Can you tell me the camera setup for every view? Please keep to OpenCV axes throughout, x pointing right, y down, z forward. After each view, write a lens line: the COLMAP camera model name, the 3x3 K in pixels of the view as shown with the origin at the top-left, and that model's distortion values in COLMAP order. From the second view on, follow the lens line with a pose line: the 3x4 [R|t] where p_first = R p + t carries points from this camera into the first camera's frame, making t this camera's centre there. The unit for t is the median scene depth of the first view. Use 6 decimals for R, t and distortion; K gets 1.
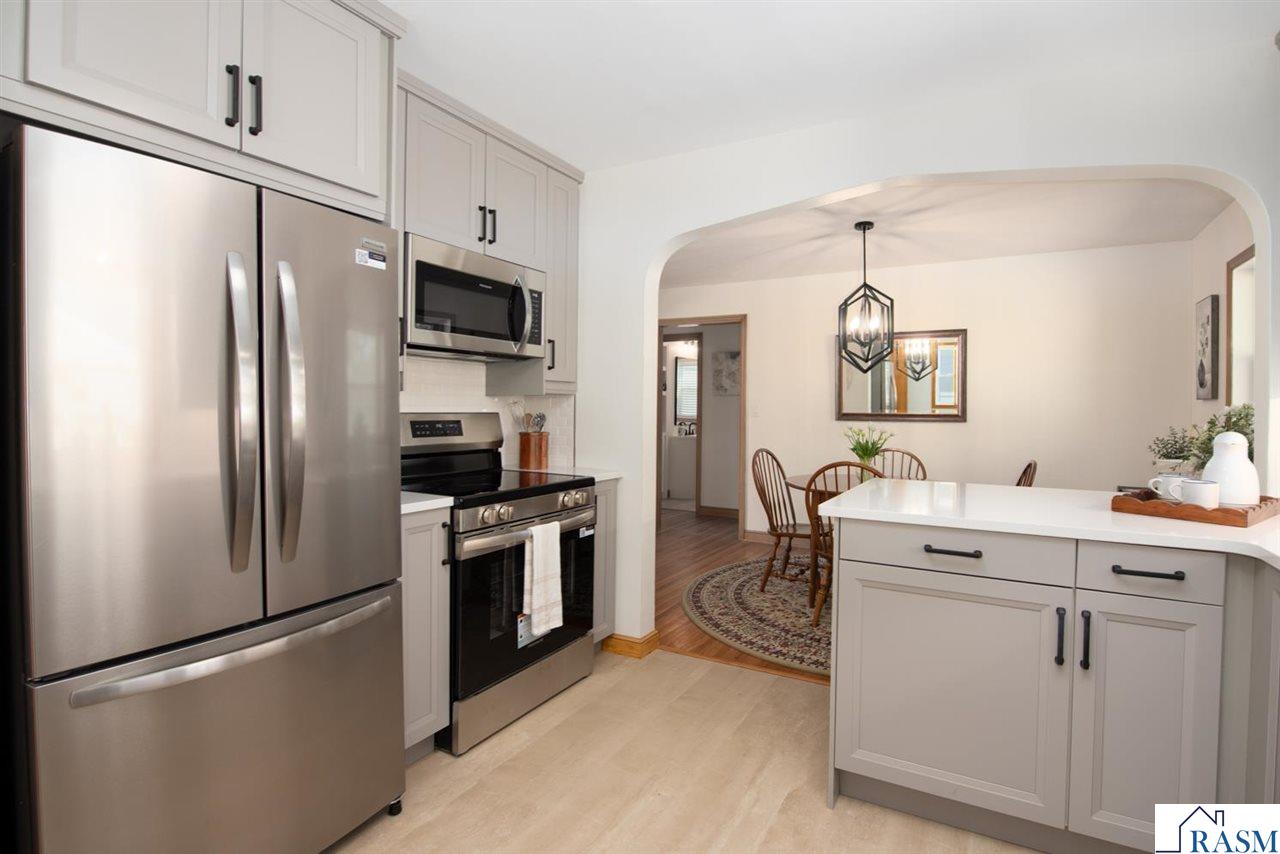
lens RADIAL K [[627.7, 0, 641.5], [0, 627.7, 414.8], [0, 0, 1]] dist [-0.000889, -0.000527]
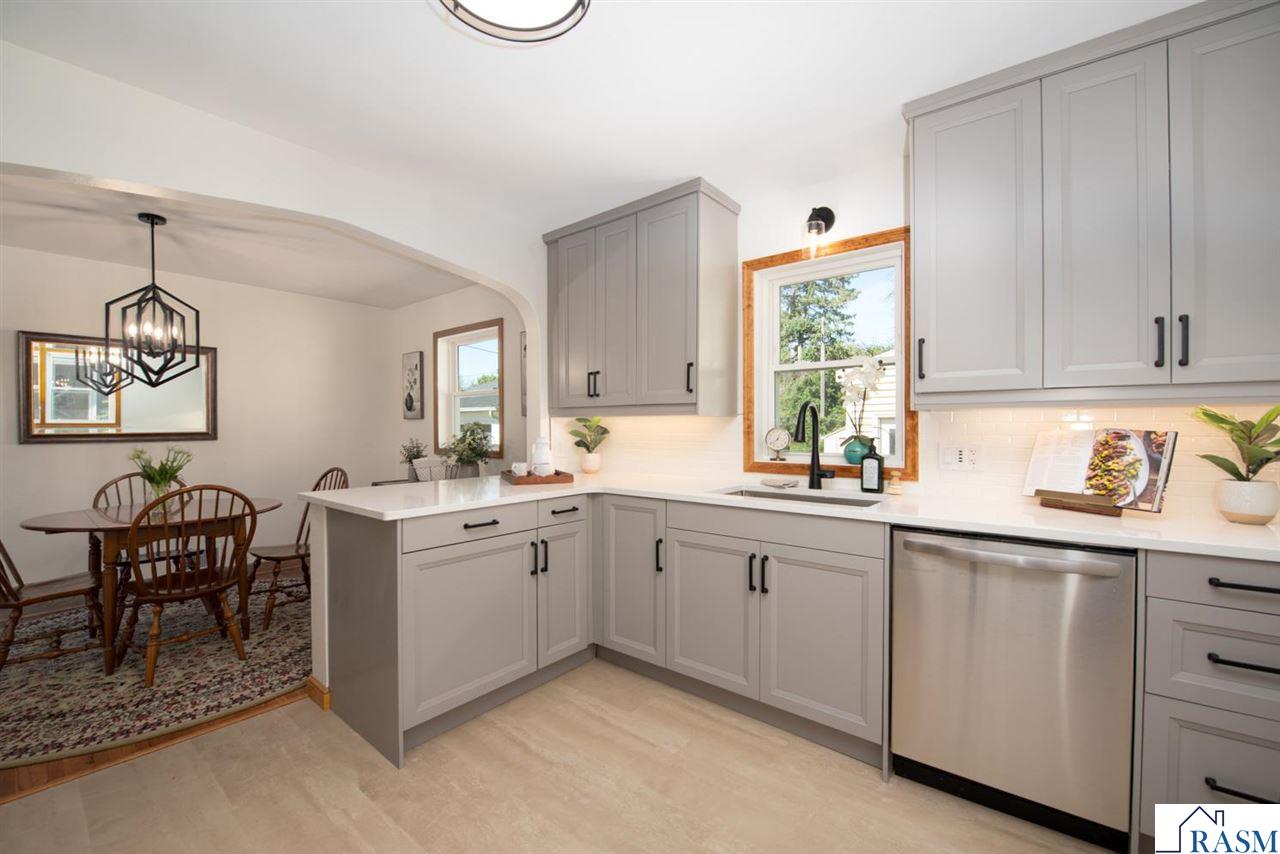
lens RADIAL K [[538.0, 0, 701.0], [0, 538.0, 431.6], [0, 0, 1]] dist [-0.020382, 0.000058]
pose [[0.097582, -0.018150, 0.995062, -0.349585], [0.017020, 0.999718, 0.016566, -0.003466], [-0.995082, 0.015319, 0.097863, 0.192706]]
